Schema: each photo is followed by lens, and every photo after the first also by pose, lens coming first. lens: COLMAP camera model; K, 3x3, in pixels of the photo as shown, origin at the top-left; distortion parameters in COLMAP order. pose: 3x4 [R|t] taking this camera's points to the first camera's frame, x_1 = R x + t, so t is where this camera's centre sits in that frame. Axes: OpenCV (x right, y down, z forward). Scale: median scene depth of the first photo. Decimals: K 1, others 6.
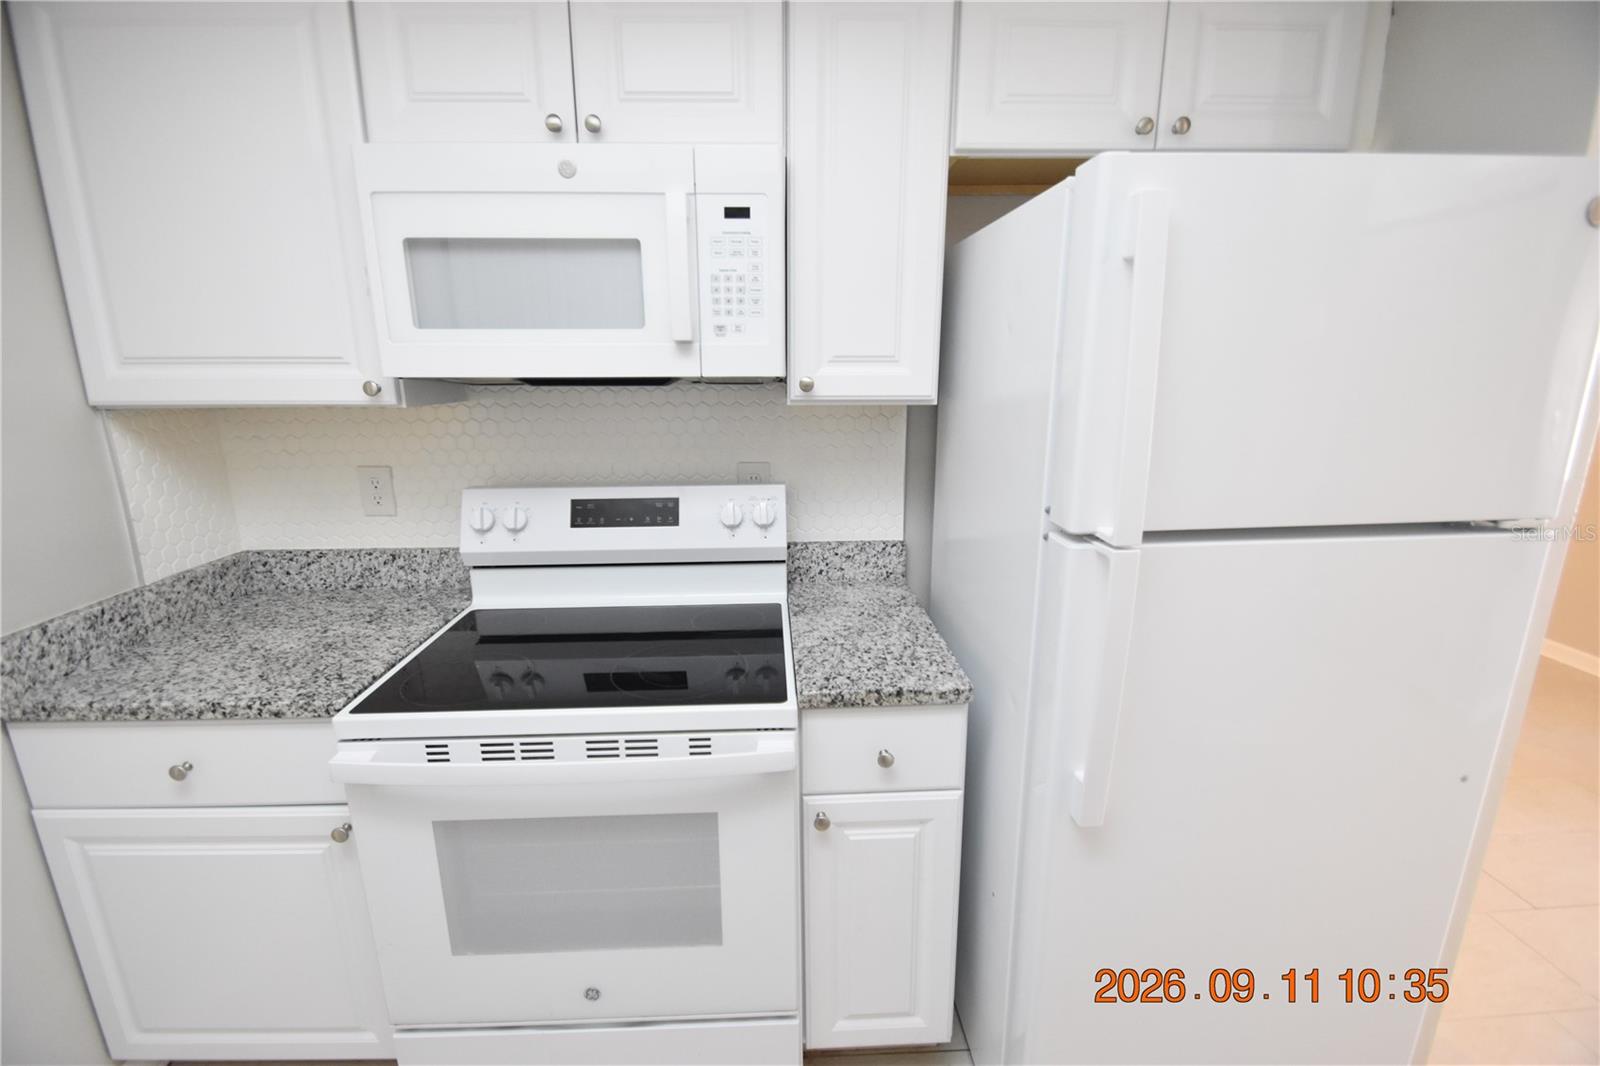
lens RADIAL K [[696.2, 0, 794.7], [0, 696.2, 521.2], [0, 0, 1]] dist [0.001714, -0.008699]
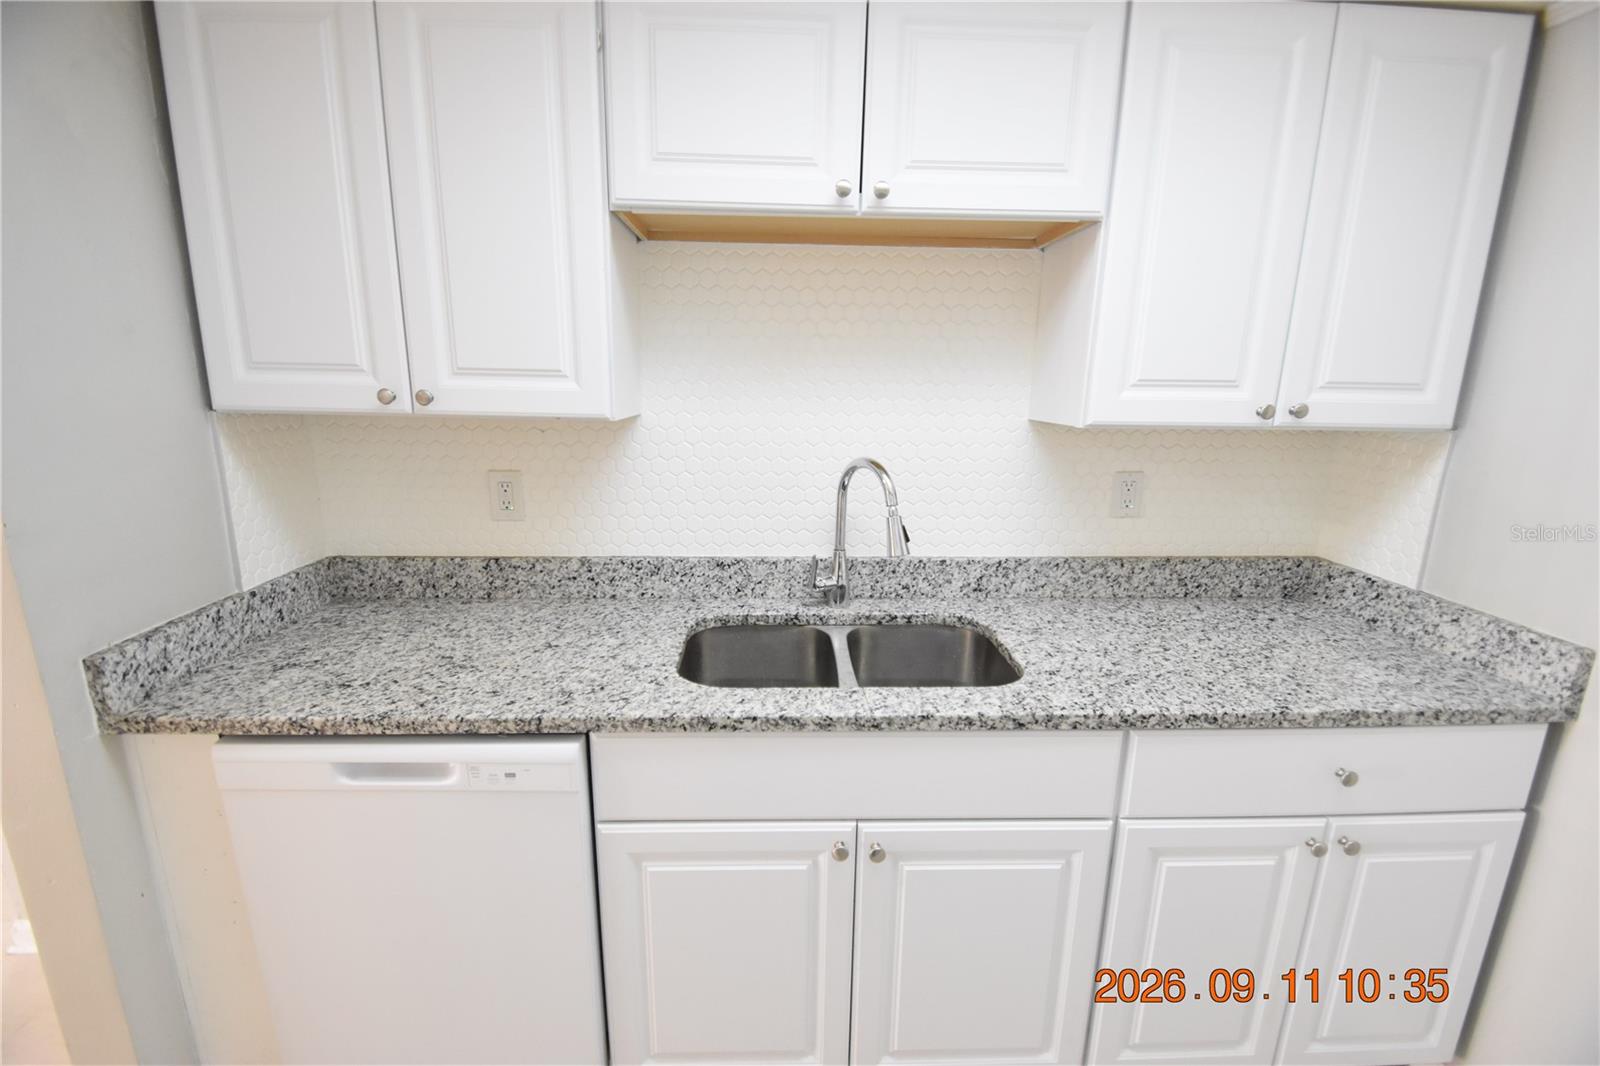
lens RADIAL K [[696.2, 0, 801.5], [0, 696.2, 544.7], [0, 0, 1]] dist [0.001714, -0.008699]
pose [[0.999655, 0.023315, 0.012132, -0.181563], [-0.023407, 0.999698, 0.007482, 0.001790], [-0.011954, -0.007764, 0.999898, 0.001594]]
